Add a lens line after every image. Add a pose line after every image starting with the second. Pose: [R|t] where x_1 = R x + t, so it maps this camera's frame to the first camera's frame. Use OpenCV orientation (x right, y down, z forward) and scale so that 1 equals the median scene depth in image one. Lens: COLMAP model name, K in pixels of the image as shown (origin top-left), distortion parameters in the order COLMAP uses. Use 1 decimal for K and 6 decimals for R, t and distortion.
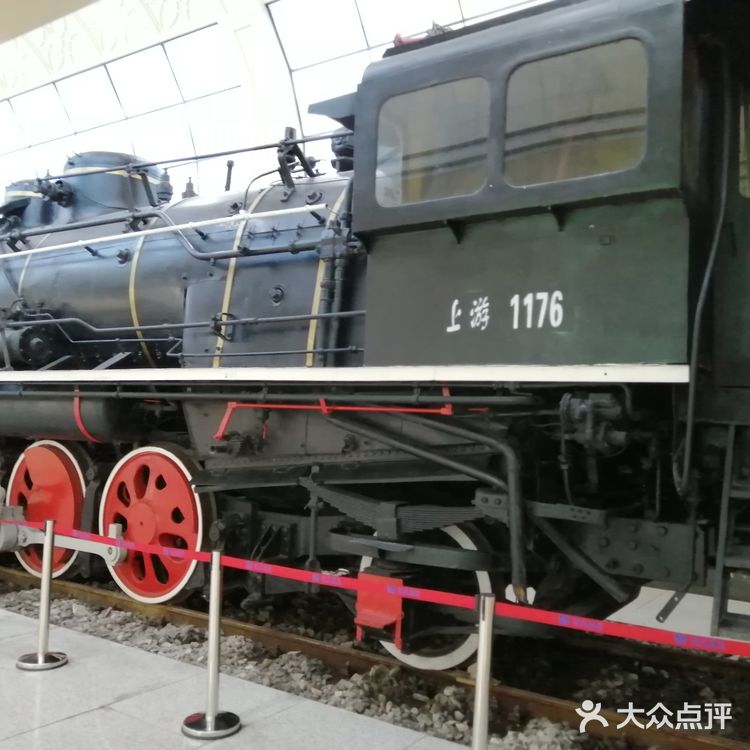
lens RADIAL K [[853.0, 0, 375.2], [0, 853.0, 392.1], [0, 0, 1]] dist [0.084445, -0.193616]
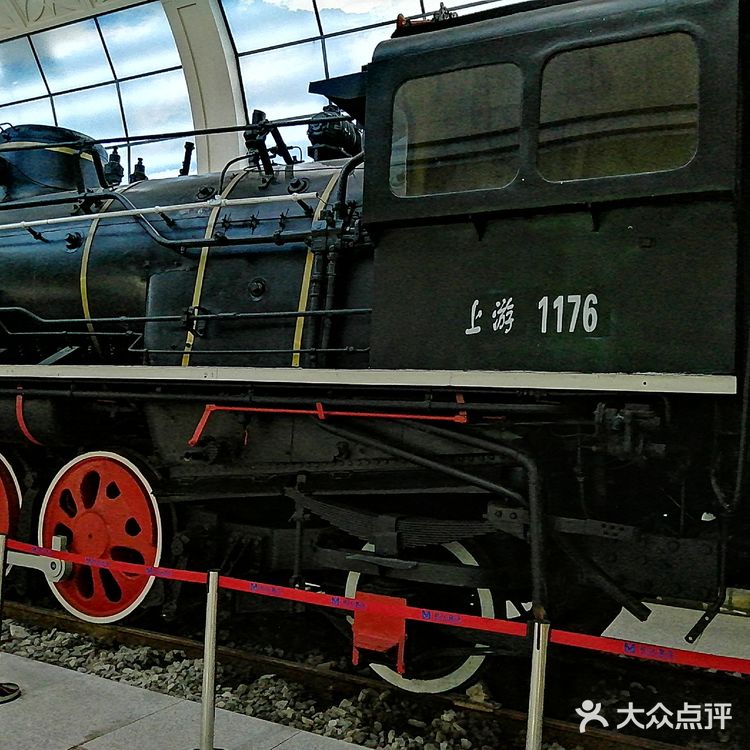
lens RADIAL K [[853.0, 0, 375.2], [0, 853.0, 392.1], [0, 0, 1]] dist [0.084445, -0.193616]
pose [[0.991647, 0.019044, 0.127570, -0.110508], [-0.018862, 0.999819, -0.002634, -0.002259], [-0.127597, 0.000206, 0.991826, 0.071121]]
